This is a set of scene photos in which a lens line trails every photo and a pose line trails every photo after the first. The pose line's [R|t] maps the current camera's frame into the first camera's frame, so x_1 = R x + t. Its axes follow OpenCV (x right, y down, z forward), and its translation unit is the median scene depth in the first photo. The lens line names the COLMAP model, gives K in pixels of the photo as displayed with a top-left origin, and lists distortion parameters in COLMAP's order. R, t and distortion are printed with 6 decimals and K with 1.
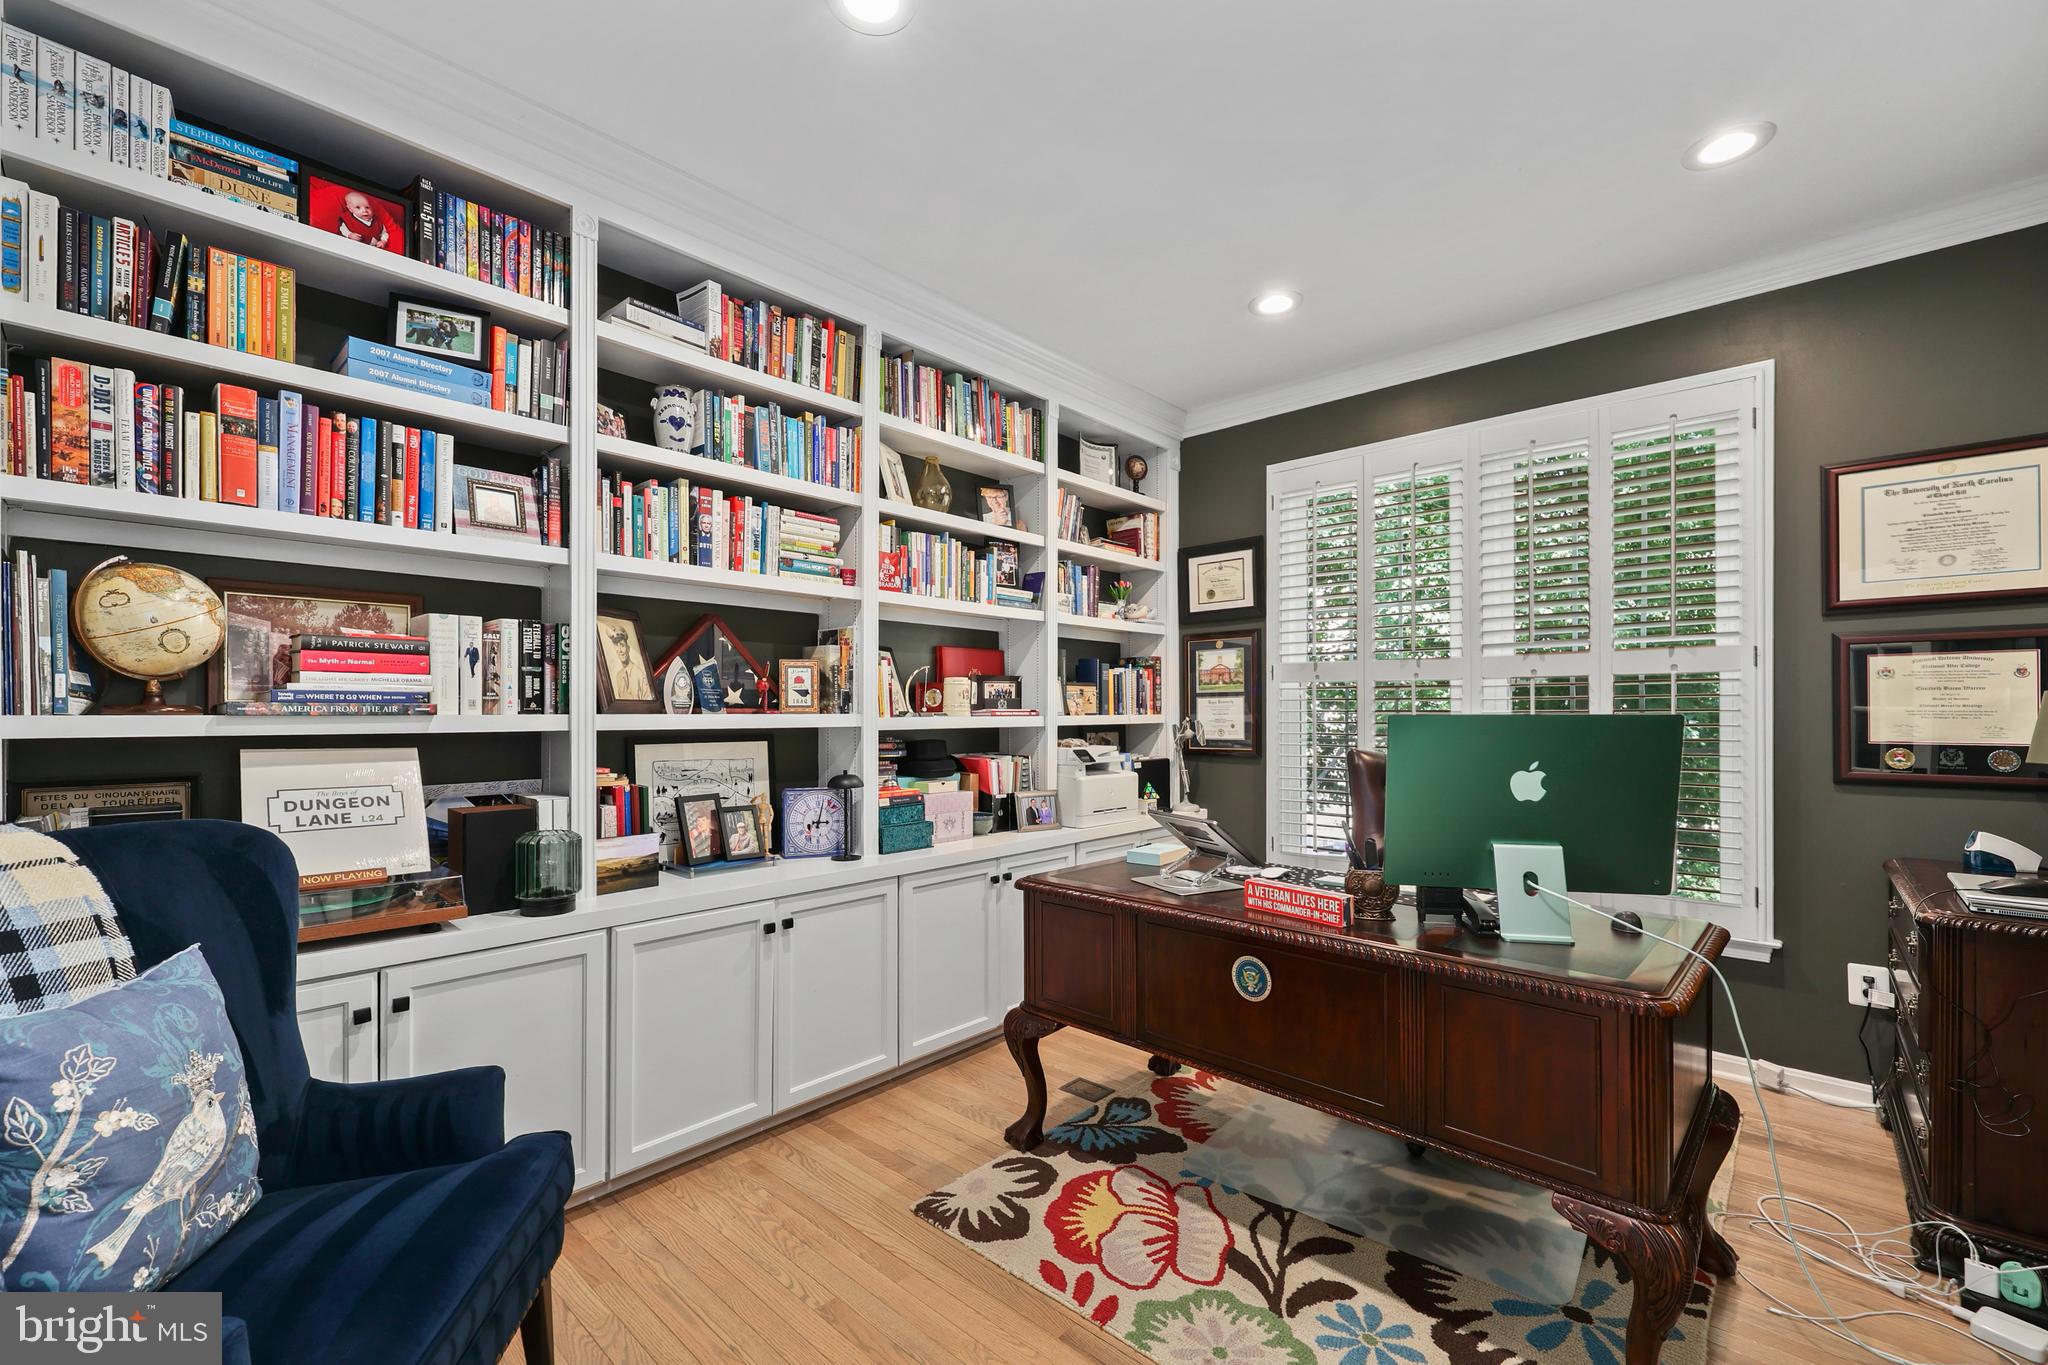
lens RADIAL K [[846.7, 0, 1017.8], [0, 846.7, 700.5], [0, 0, 1]] dist [0.001835, -0.000562]
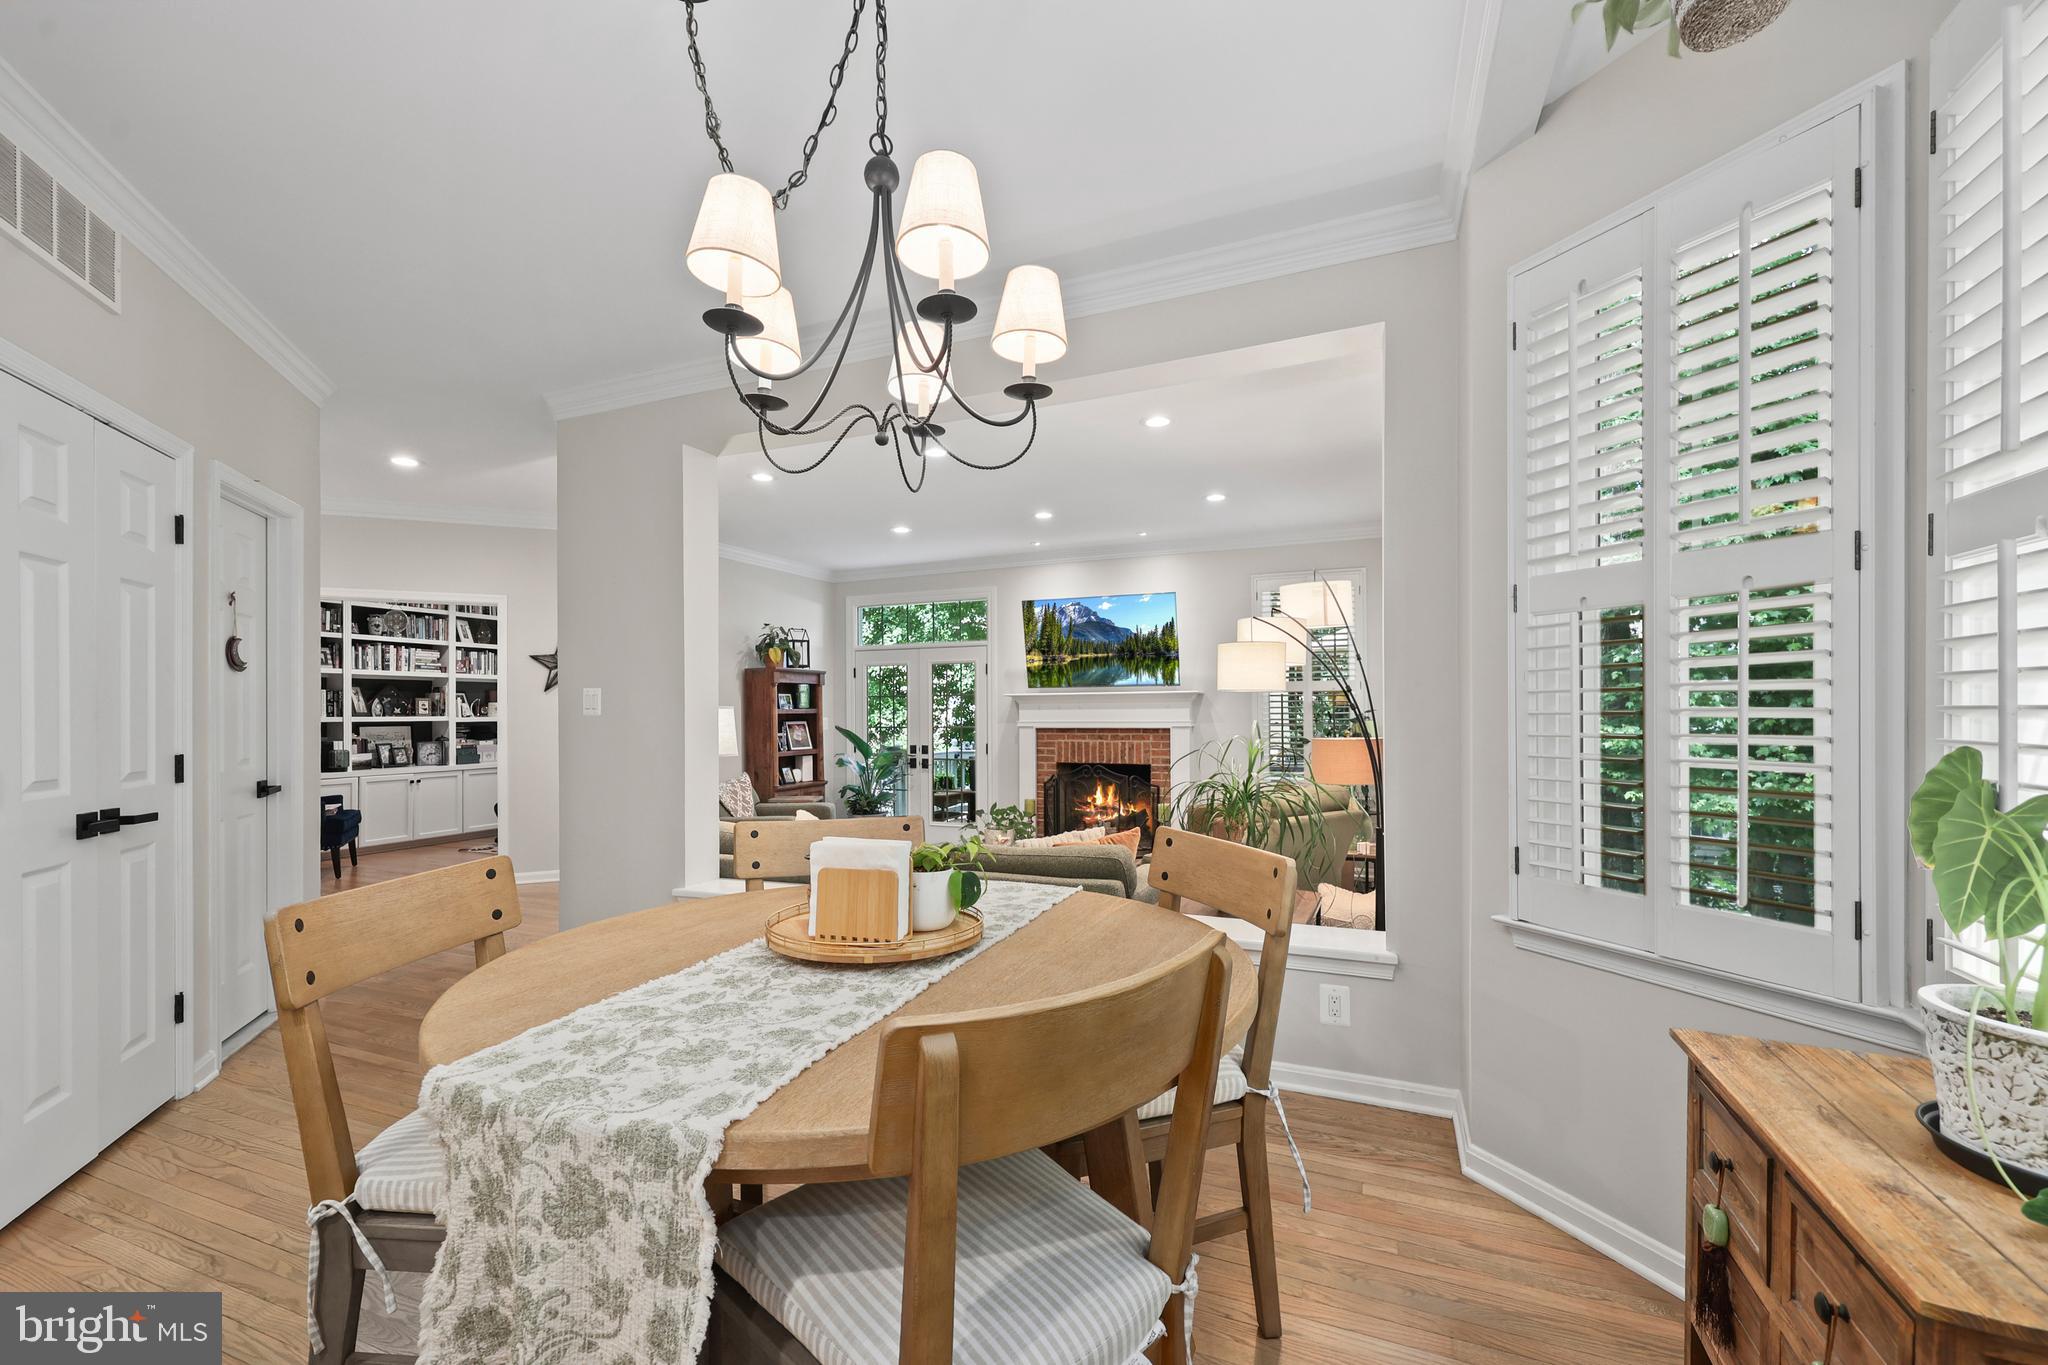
lens RADIAL K [[846.7, 0, 1021.7], [0, 846.7, 702.0], [0, 0, 1]] dist [0.001835, -0.000562]
pose [[0.943506, -0.002511, 0.331347, 0.775375], [0.002211, 0.999997, 0.001283, -0.035600], [-0.331349, -0.000477, 0.943508, -2.629211]]
